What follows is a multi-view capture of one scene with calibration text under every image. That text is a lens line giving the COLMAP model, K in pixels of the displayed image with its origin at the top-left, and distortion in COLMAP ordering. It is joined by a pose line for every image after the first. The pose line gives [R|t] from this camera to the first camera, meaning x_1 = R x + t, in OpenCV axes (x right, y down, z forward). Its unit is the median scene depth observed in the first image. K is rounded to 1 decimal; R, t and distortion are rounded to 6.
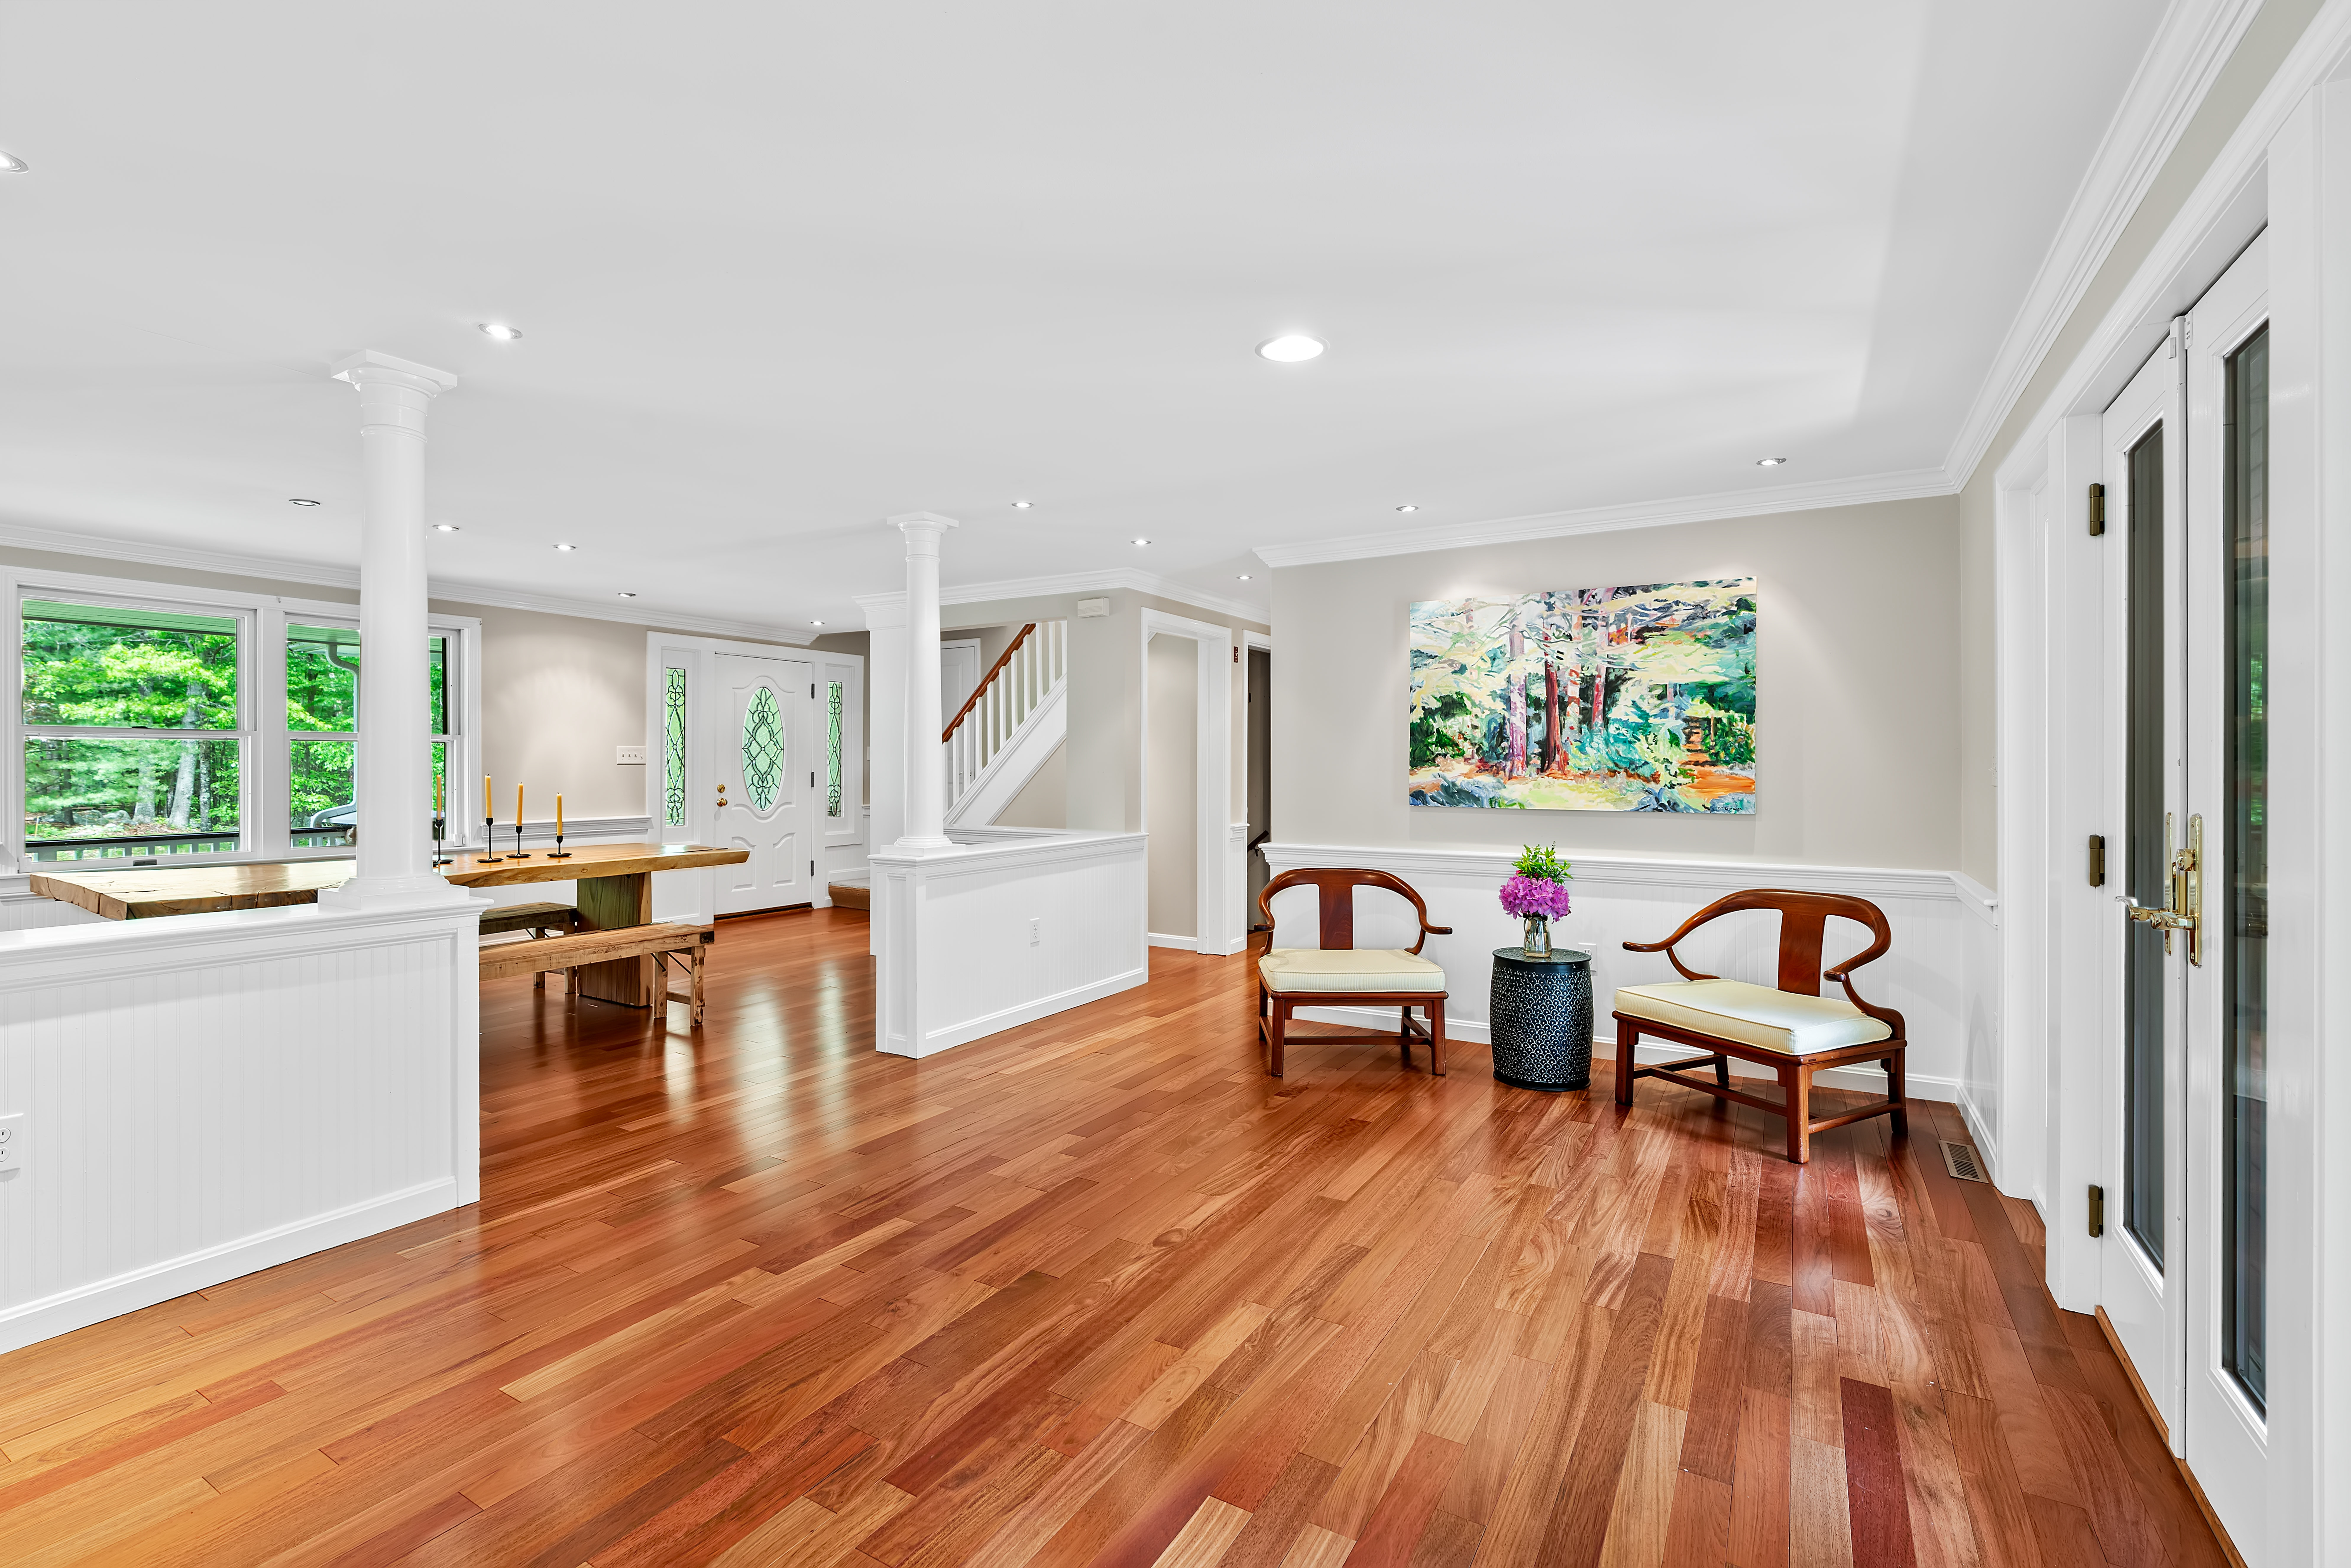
lens RADIAL K [[1056.6, 0, 1172.0], [0, 1056.6, 778.6], [0, 0, 1]] dist [-0.015467, 0.006914]
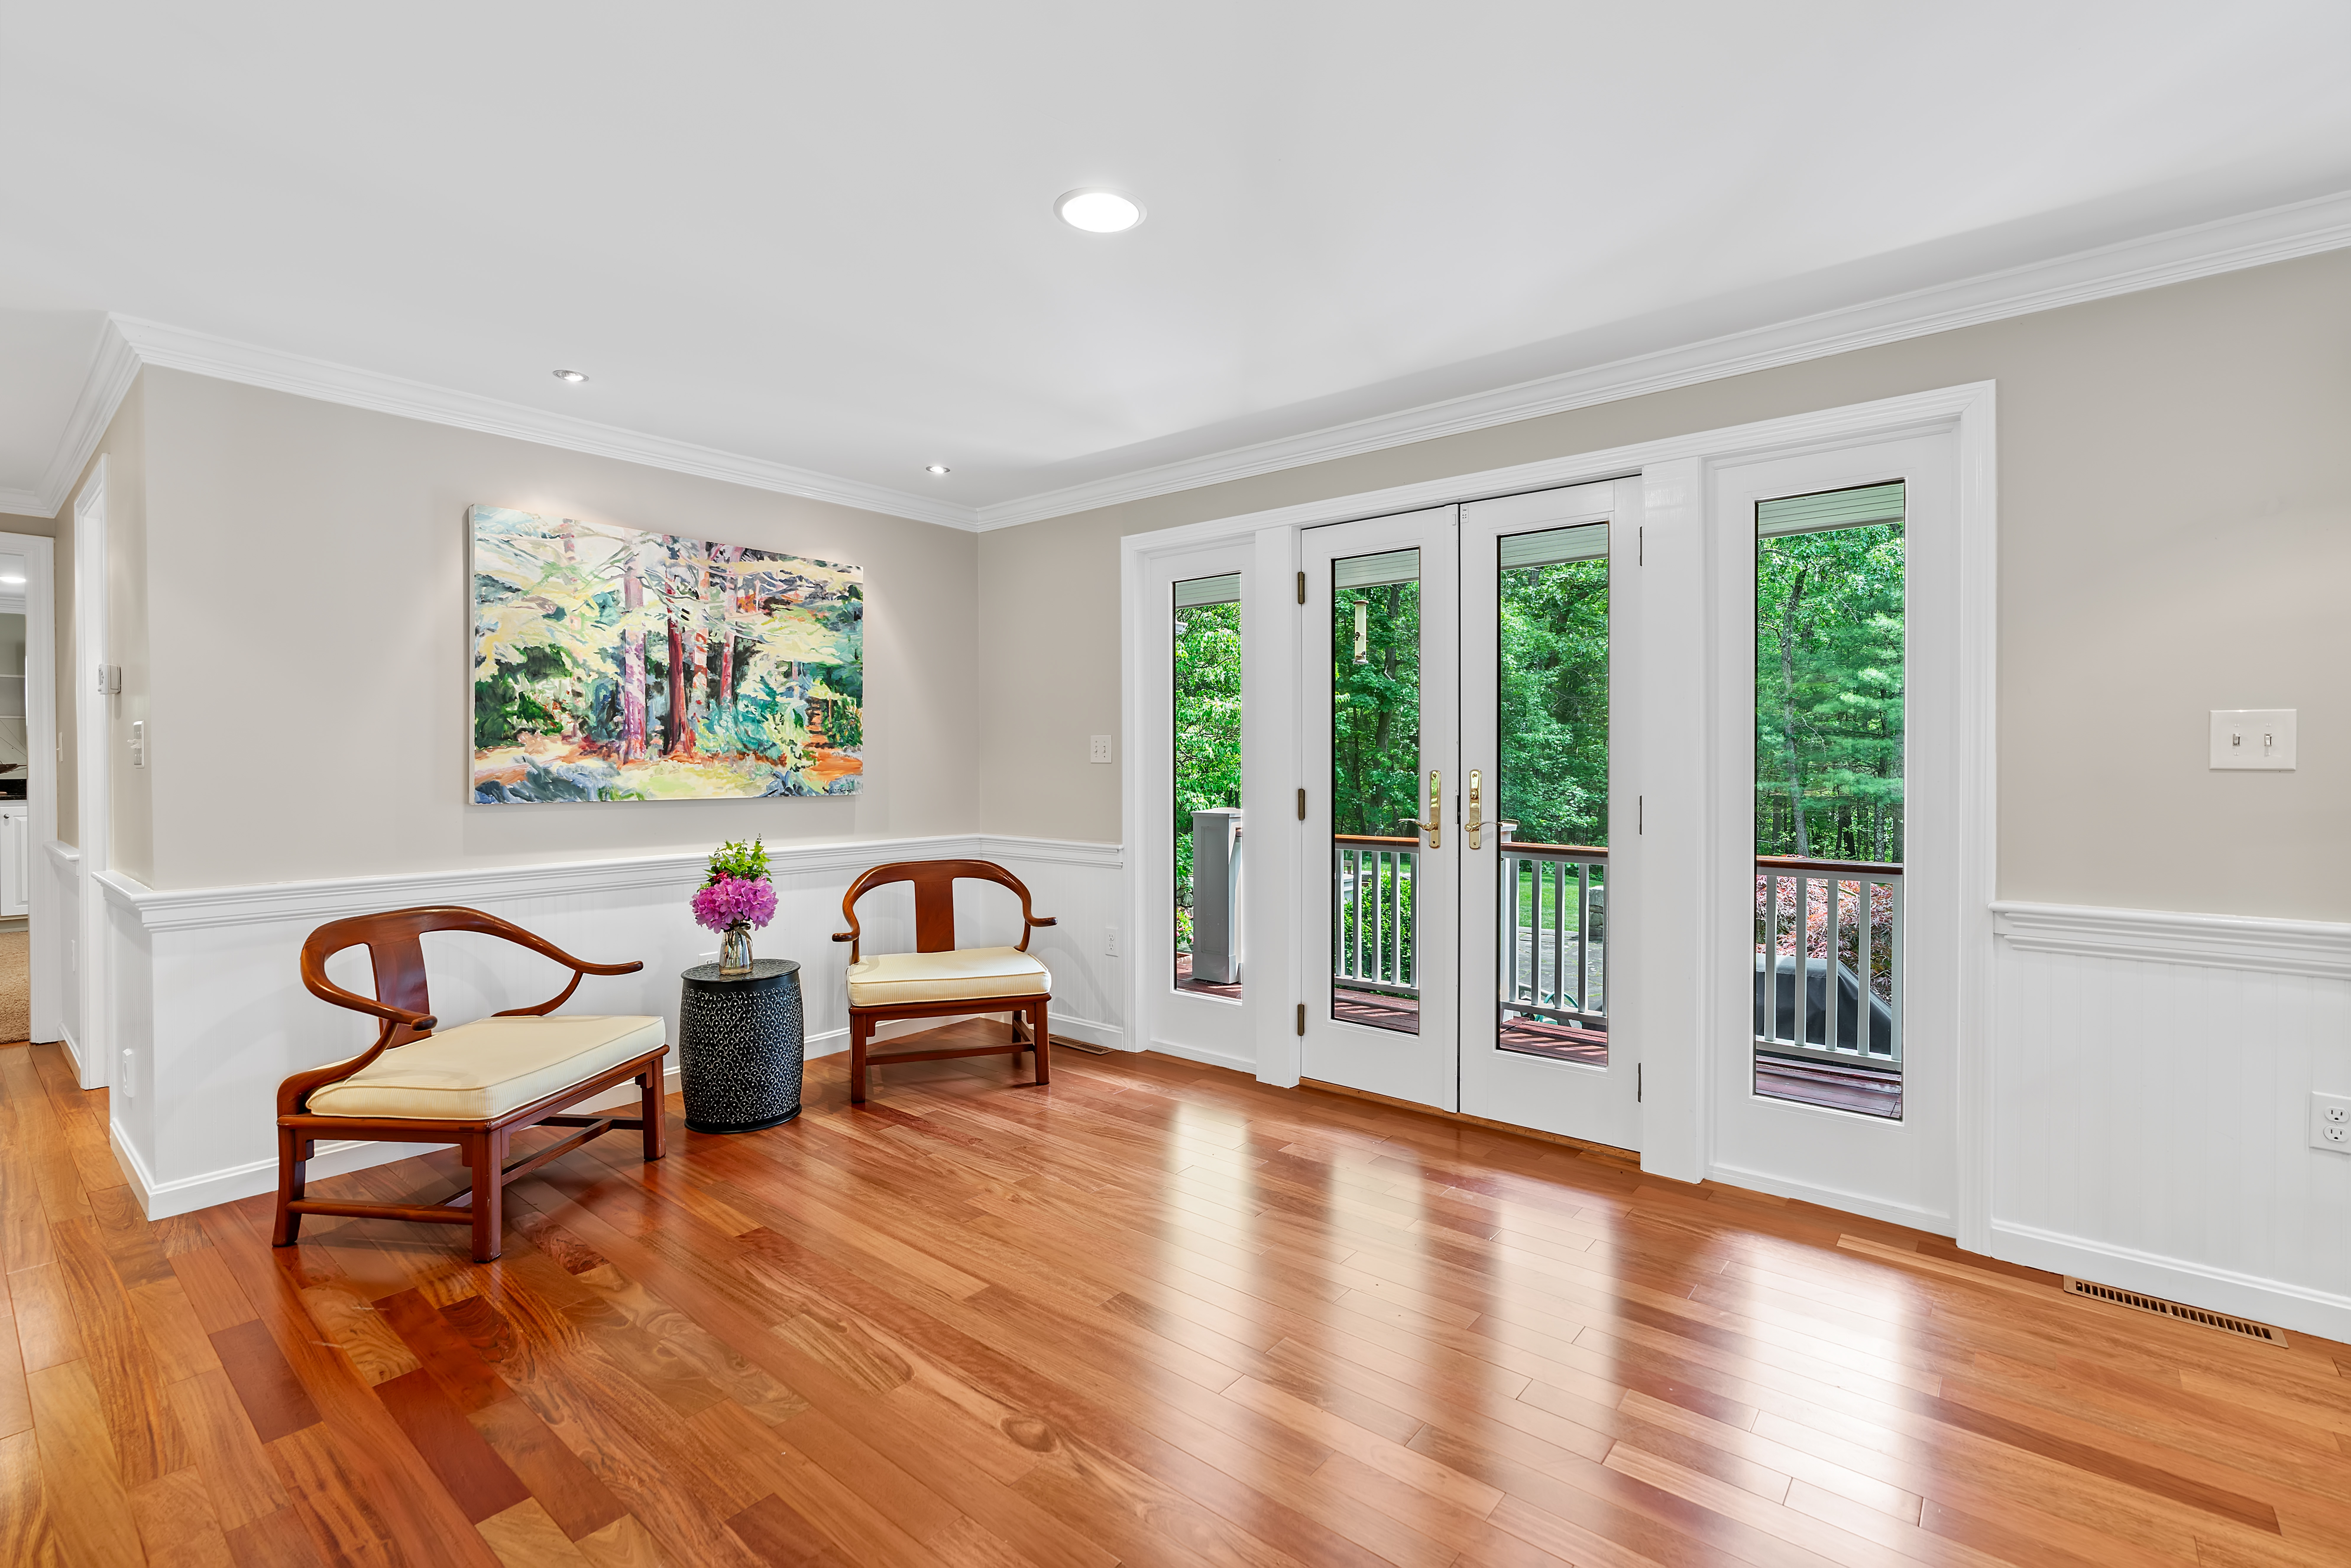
lens RADIAL K [[1056.6, 0, 1167.0], [0, 1056.6, 763.5], [0, 0, 1]] dist [-0.015467, 0.006914]
pose [[0.154320, -0.001432, 0.988020, -0.414827], [0.018988, 0.999819, -0.001517, 0.009965], [-0.987838, 0.018995, 0.154319, 0.517775]]
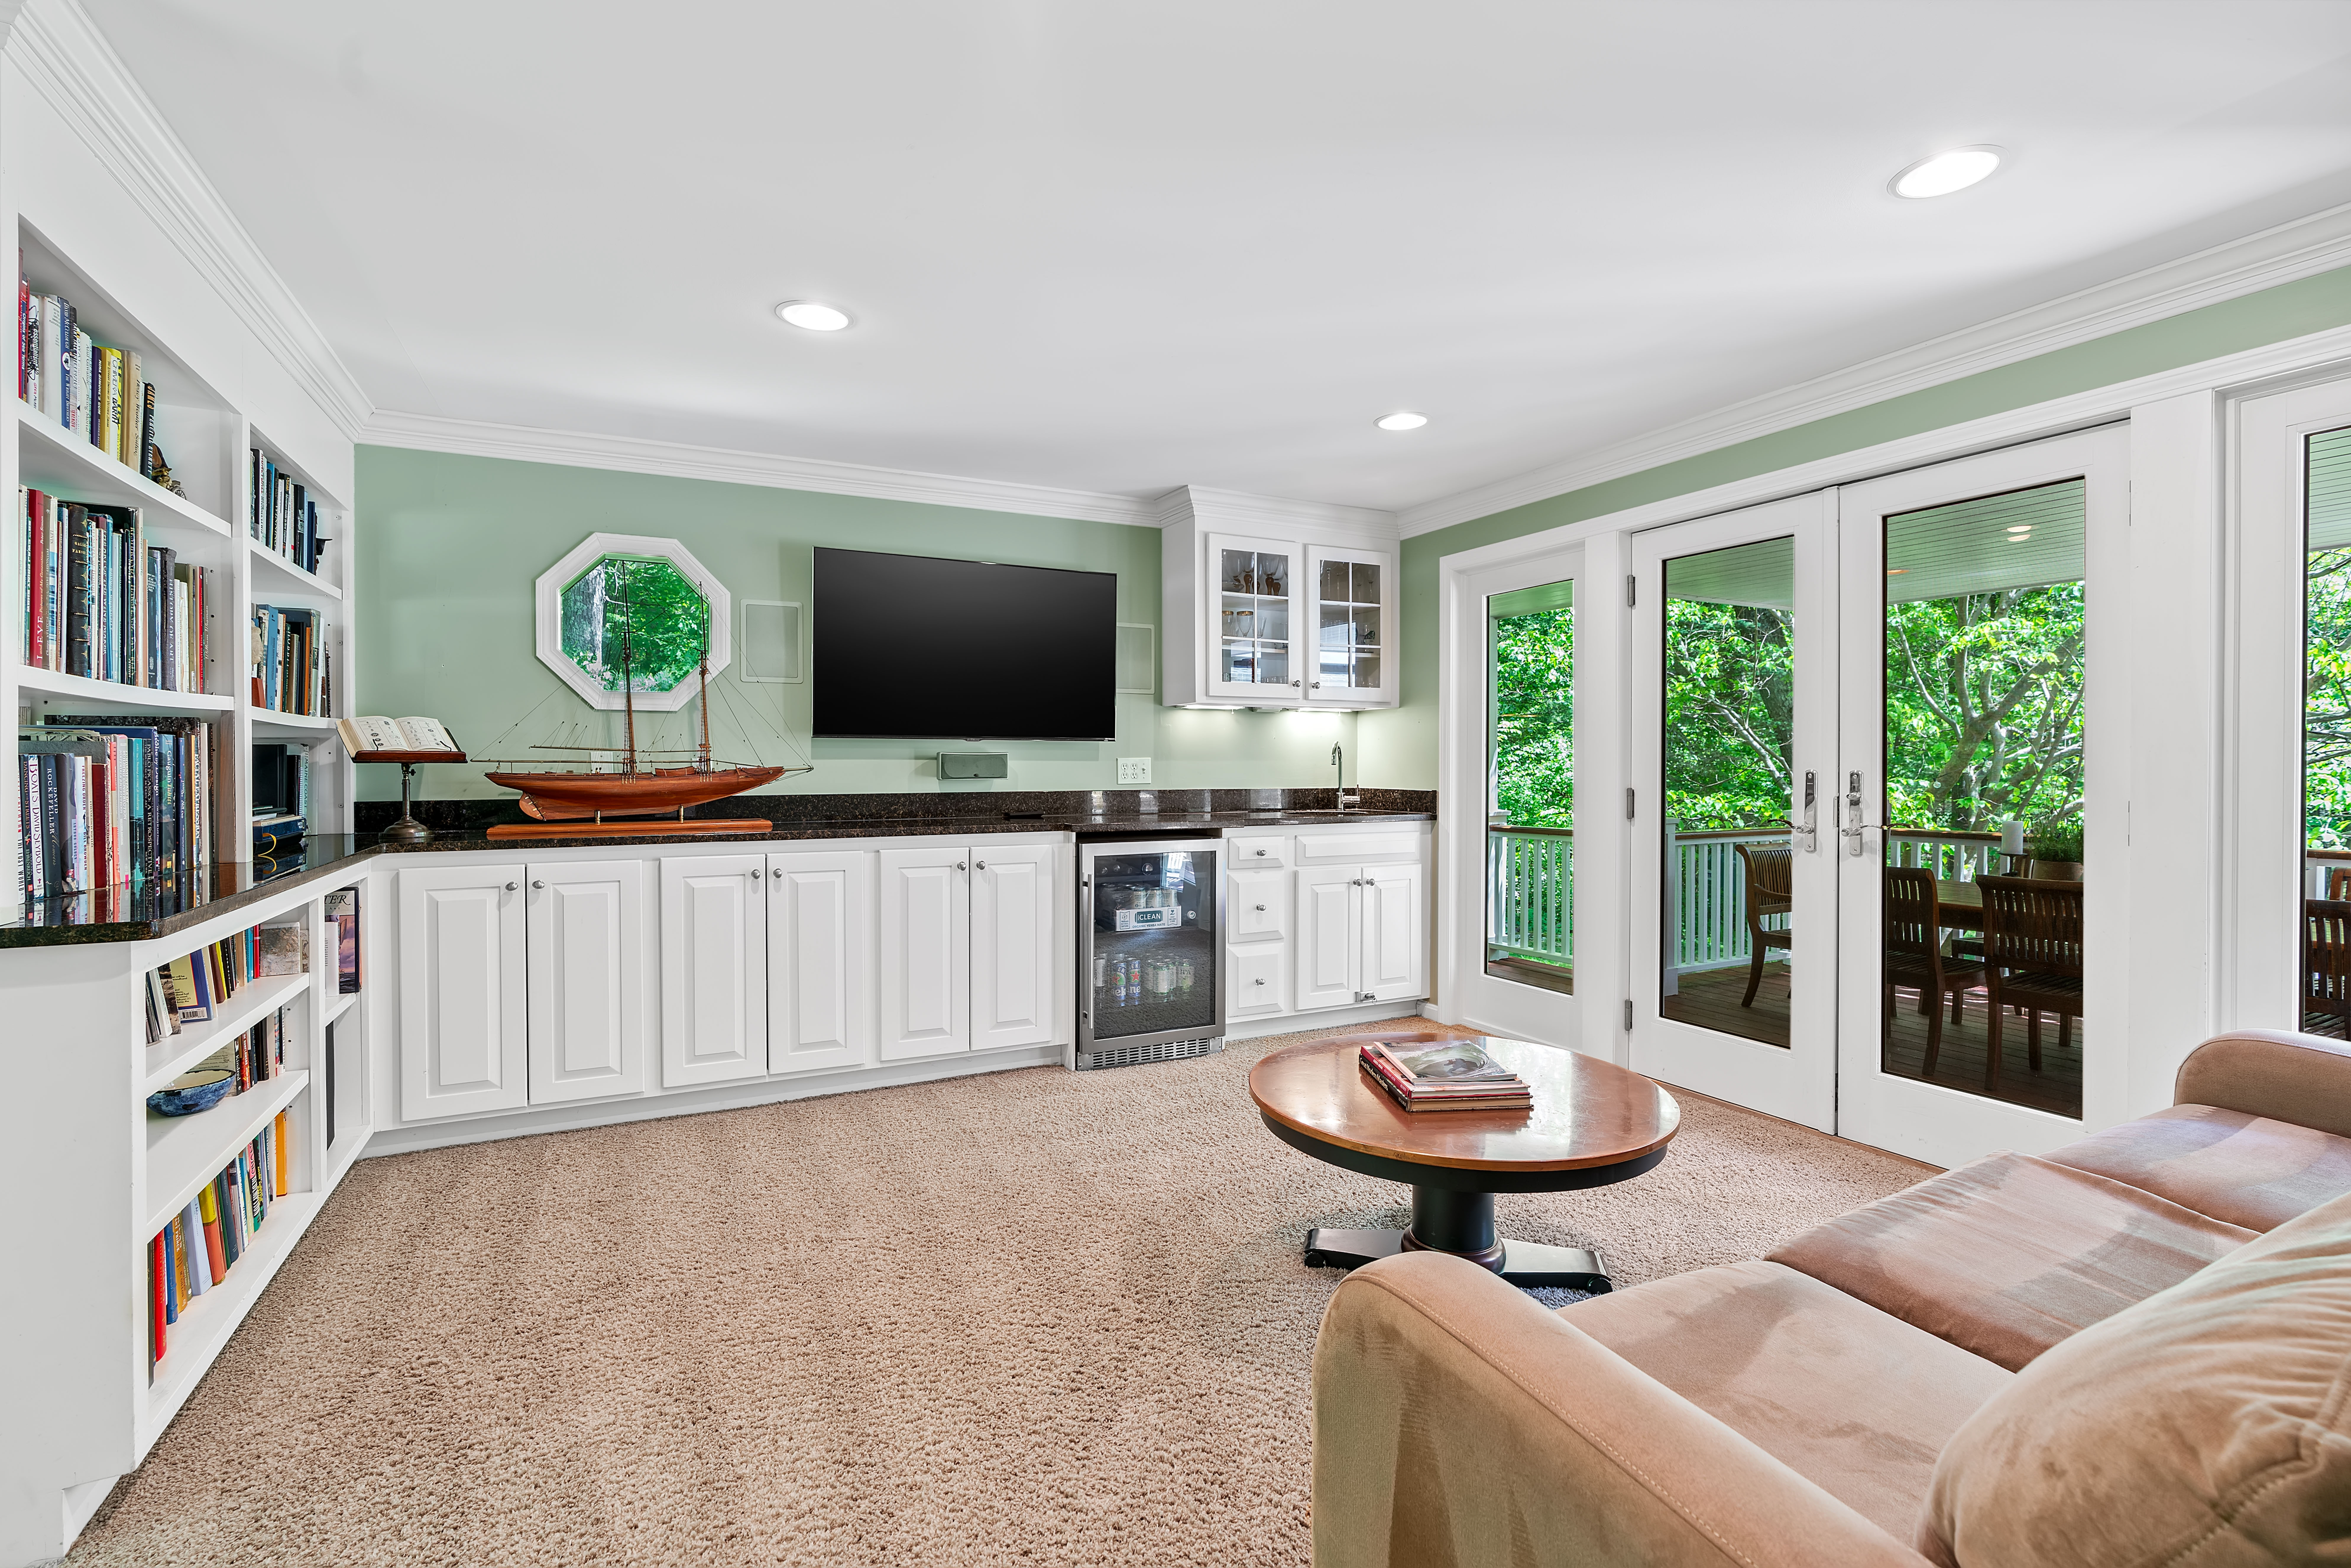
lens RADIAL K [[1056.6, 0, 1172.0], [0, 1056.6, 775.6], [0, 0, 1]] dist [-0.015467, 0.006914]
pose [[0.537248, -0.010614, 0.843358, -0.487969], [0.015955, 0.999870, 0.002420, 0.012109], [-0.843274, 0.012156, 0.537347, 0.397386]]
